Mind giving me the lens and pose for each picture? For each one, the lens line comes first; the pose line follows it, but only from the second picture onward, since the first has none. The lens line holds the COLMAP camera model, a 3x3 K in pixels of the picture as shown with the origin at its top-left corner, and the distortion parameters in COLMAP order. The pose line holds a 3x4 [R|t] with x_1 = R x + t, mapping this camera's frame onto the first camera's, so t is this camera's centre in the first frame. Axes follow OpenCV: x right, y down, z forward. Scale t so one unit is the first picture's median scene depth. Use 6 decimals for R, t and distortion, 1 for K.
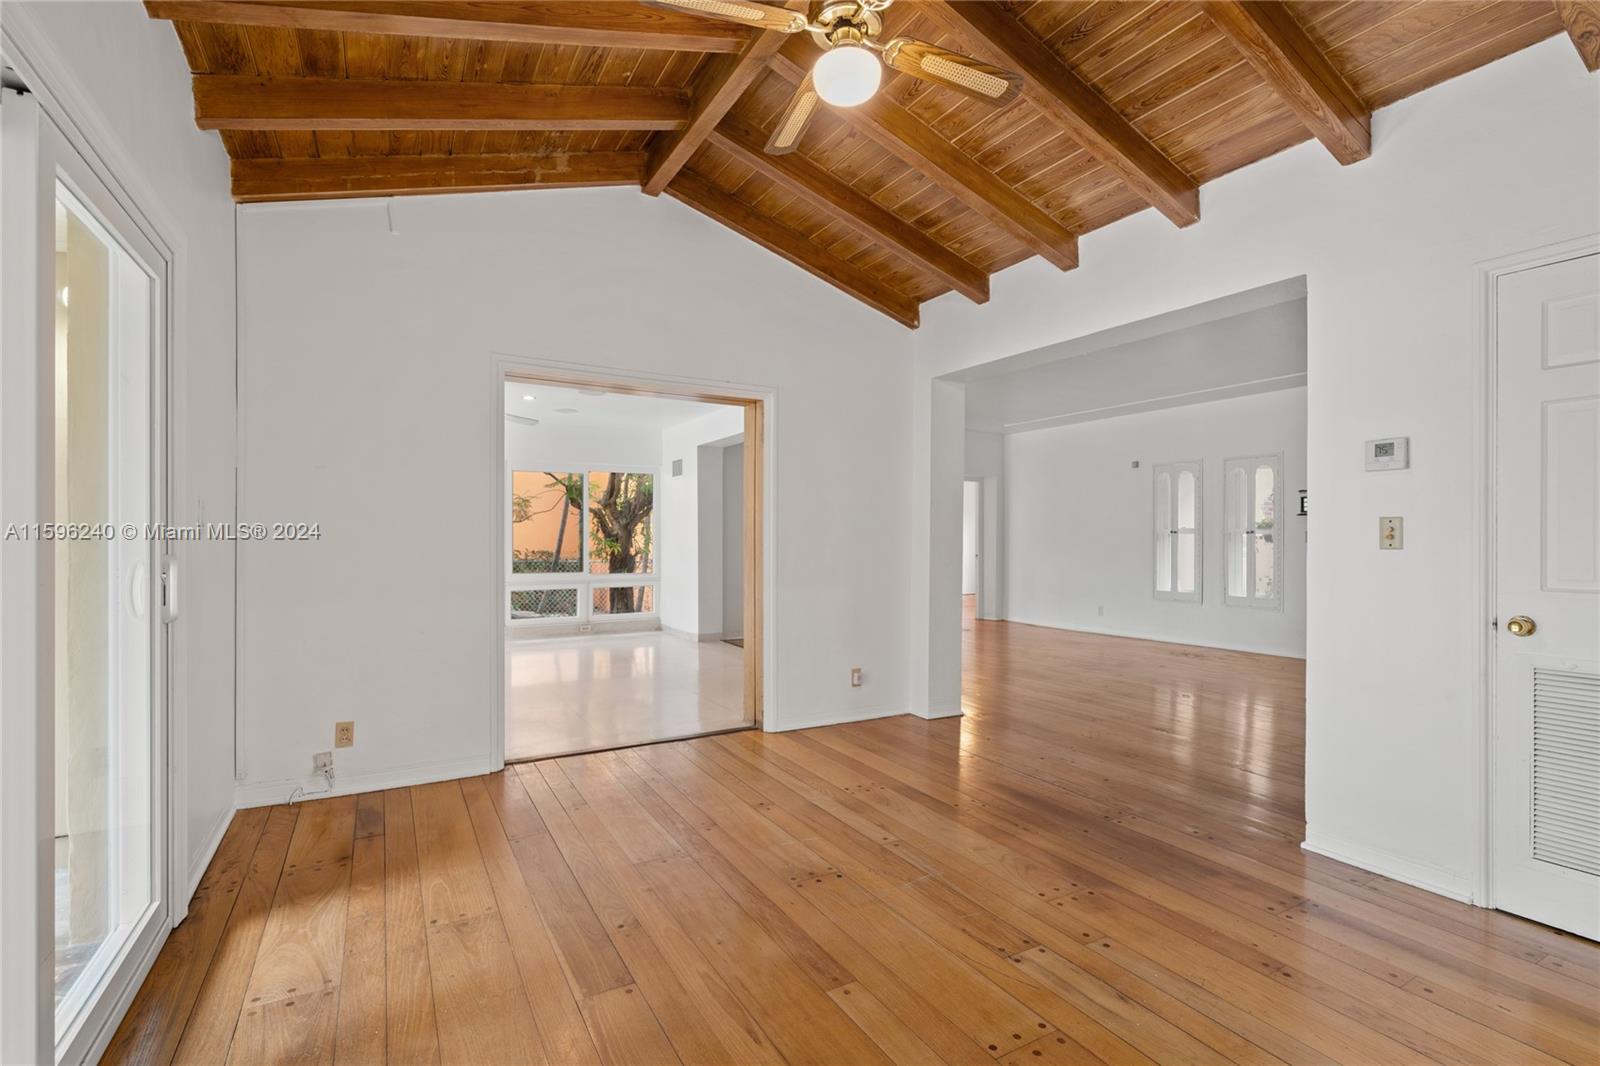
lens RADIAL K [[732.3, 0, 800.8], [0, 732.3, 537.0], [0, 0, 1]] dist [-0.014313, 0.008008]
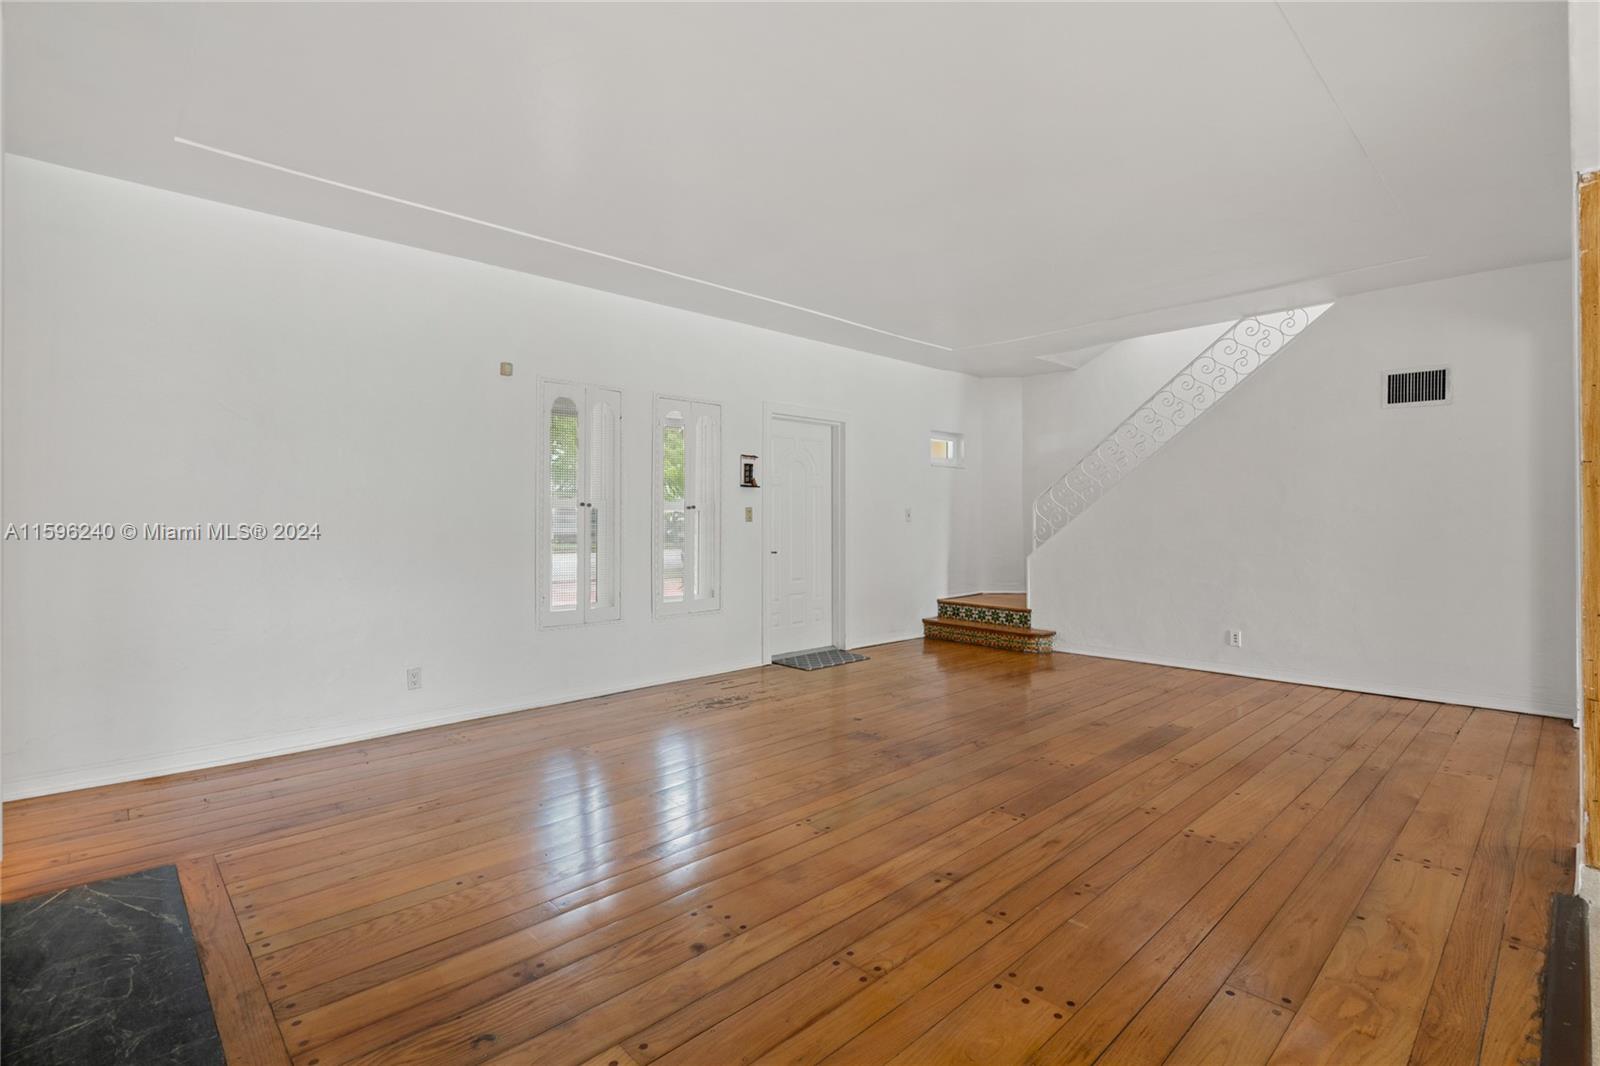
lens RADIAL K [[732.3, 0, 817.4], [0, 732.3, 545.5], [0, 0, 1]] dist [-0.014313, 0.008008]
pose [[-0.245142, -0.032709, 0.968935, -0.095243], [-0.001393, 0.999442, 0.033386, 0.005855], [-0.969486, 0.006835, -0.245051, 1.073462]]
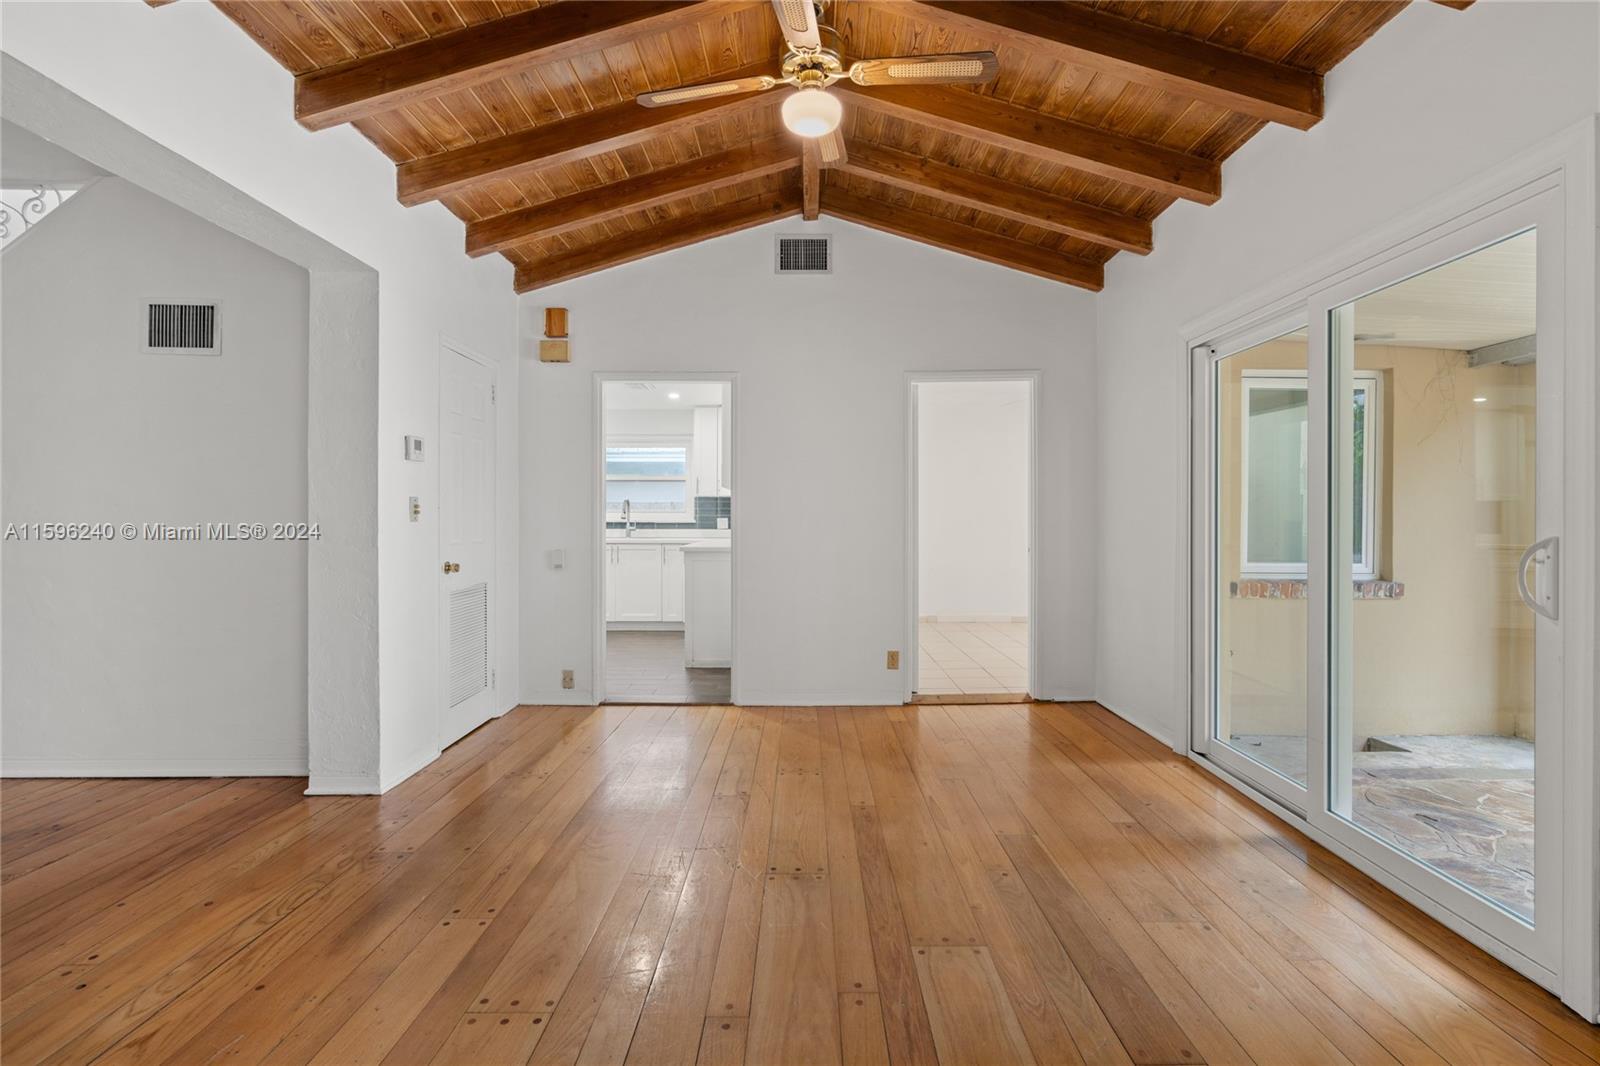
lens RADIAL K [[732.3, 0, 812.7], [0, 732.3, 516.1], [0, 0, 1]] dist [-0.014313, 0.008008]
pose [[-0.868741, -0.003223, 0.495256, -0.154582], [-0.004962, 0.999985, -0.002198, 0.002275], [-0.495241, -0.004367, -0.868745, 0.605206]]
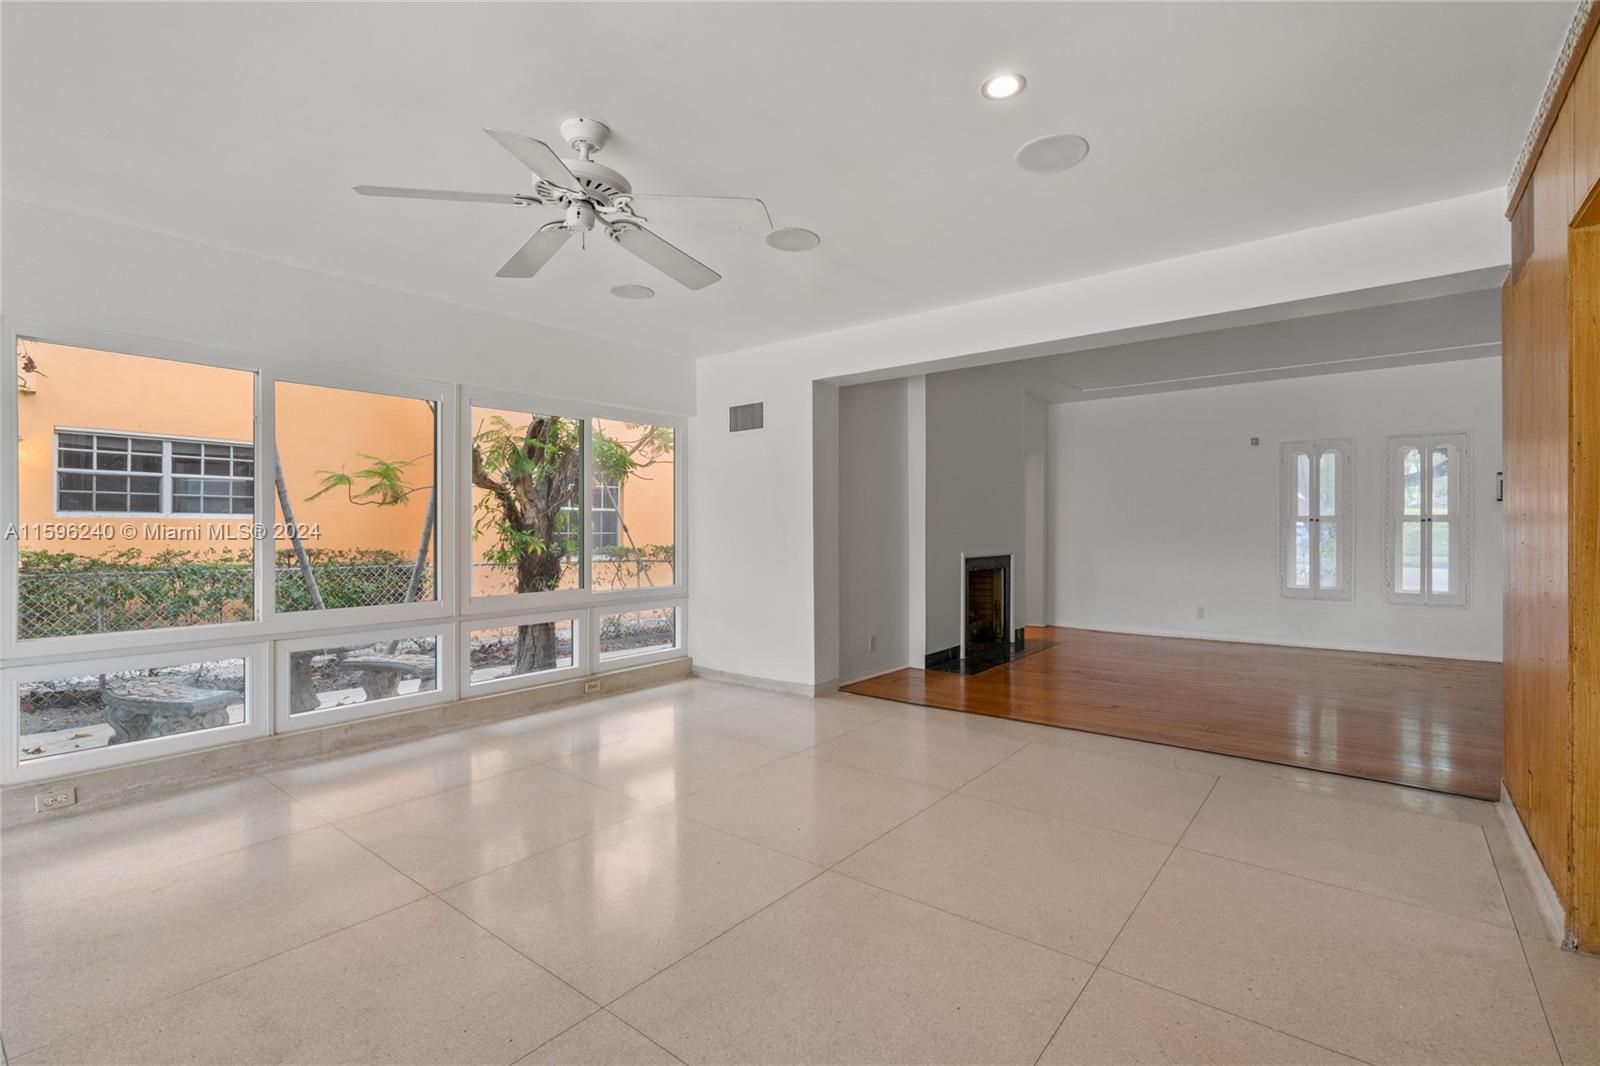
lens RADIAL K [[732.3, 0, 795.0], [0, 732.3, 531.2], [0, 0, 1]] dist [-0.014313, 0.008008]
pose [[0.929894, -0.006288, 0.367775, -0.421703], [0.003322, 0.999957, 0.008697, -0.003540], [-0.367814, -0.006866, 0.929874, 0.469561]]
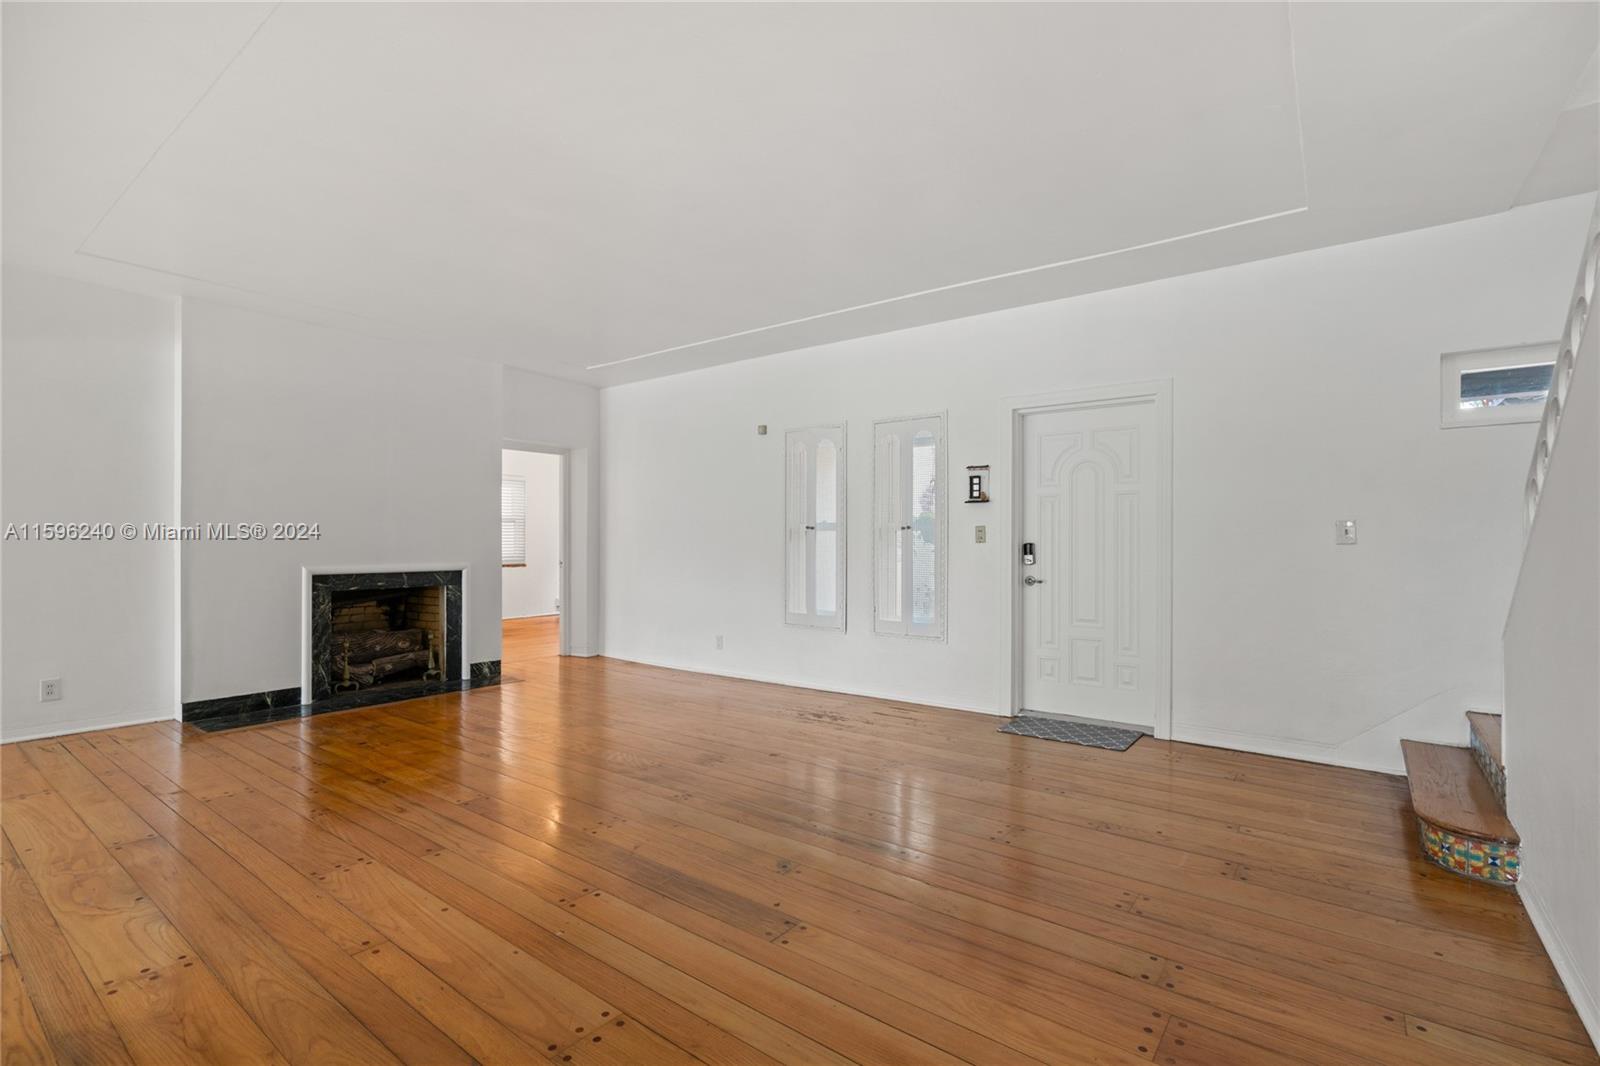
lens RADIAL K [[732.3, 0, 799.0], [0, 732.3, 535.3], [0, 0, 1]] dist [-0.014313, 0.008008]
pose [[0.918983, 0.004164, 0.394276, 0.253689], [-0.001664, 0.999976, -0.006682, 0.005135], [-0.394295, 0.005485, 0.918968, 0.409863]]
